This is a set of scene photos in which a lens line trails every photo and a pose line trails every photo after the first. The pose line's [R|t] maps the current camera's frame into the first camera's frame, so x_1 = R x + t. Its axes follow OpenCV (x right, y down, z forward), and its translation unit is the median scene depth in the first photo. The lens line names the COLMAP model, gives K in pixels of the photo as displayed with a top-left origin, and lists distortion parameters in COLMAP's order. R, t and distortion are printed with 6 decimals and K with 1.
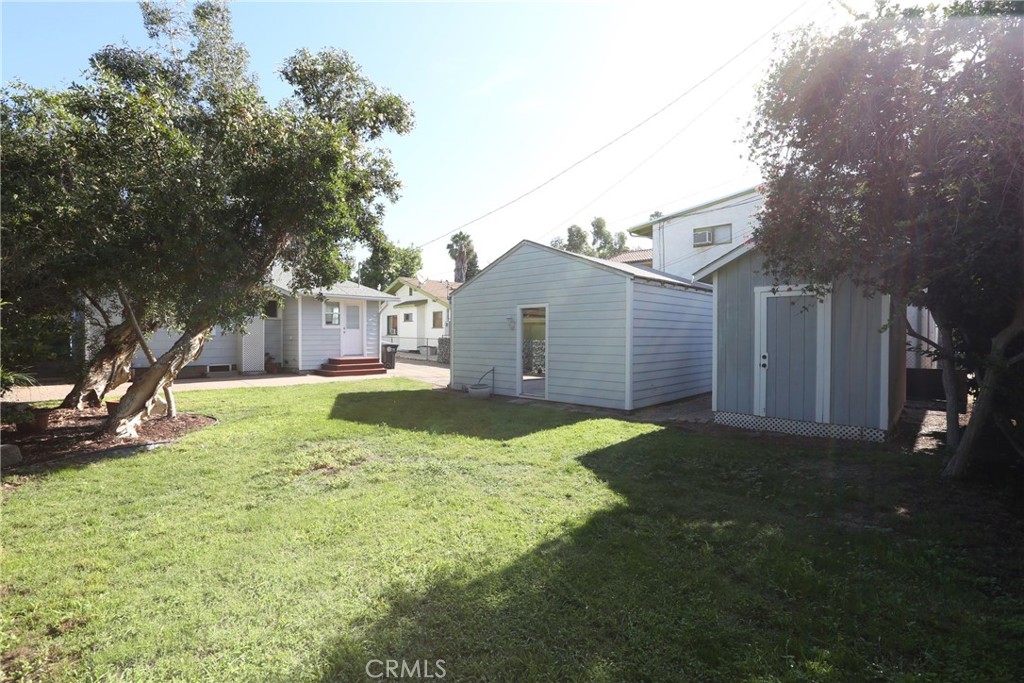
lens RADIAL K [[465.2, 0, 512.0], [0, 465.2, 341.5], [0, 0, 1]] dist [-0.057298, 0.020013]
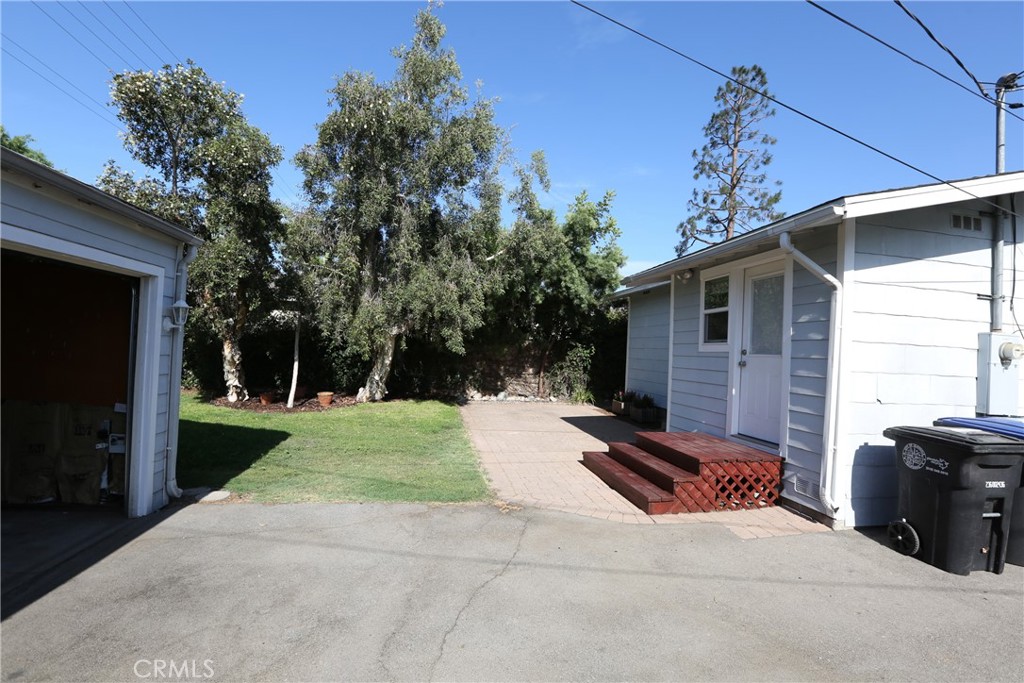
lens RADIAL K [[465.2, 0, 512.0], [0, 465.2, 341.5], [0, 0, 1]] dist [-0.057298, 0.020013]
pose [[-0.589730, -0.048144, -0.806164, -0.012253], [-0.058971, 0.998124, -0.016469, -0.054775], [0.805444, 0.037828, -0.591463, 2.752942]]
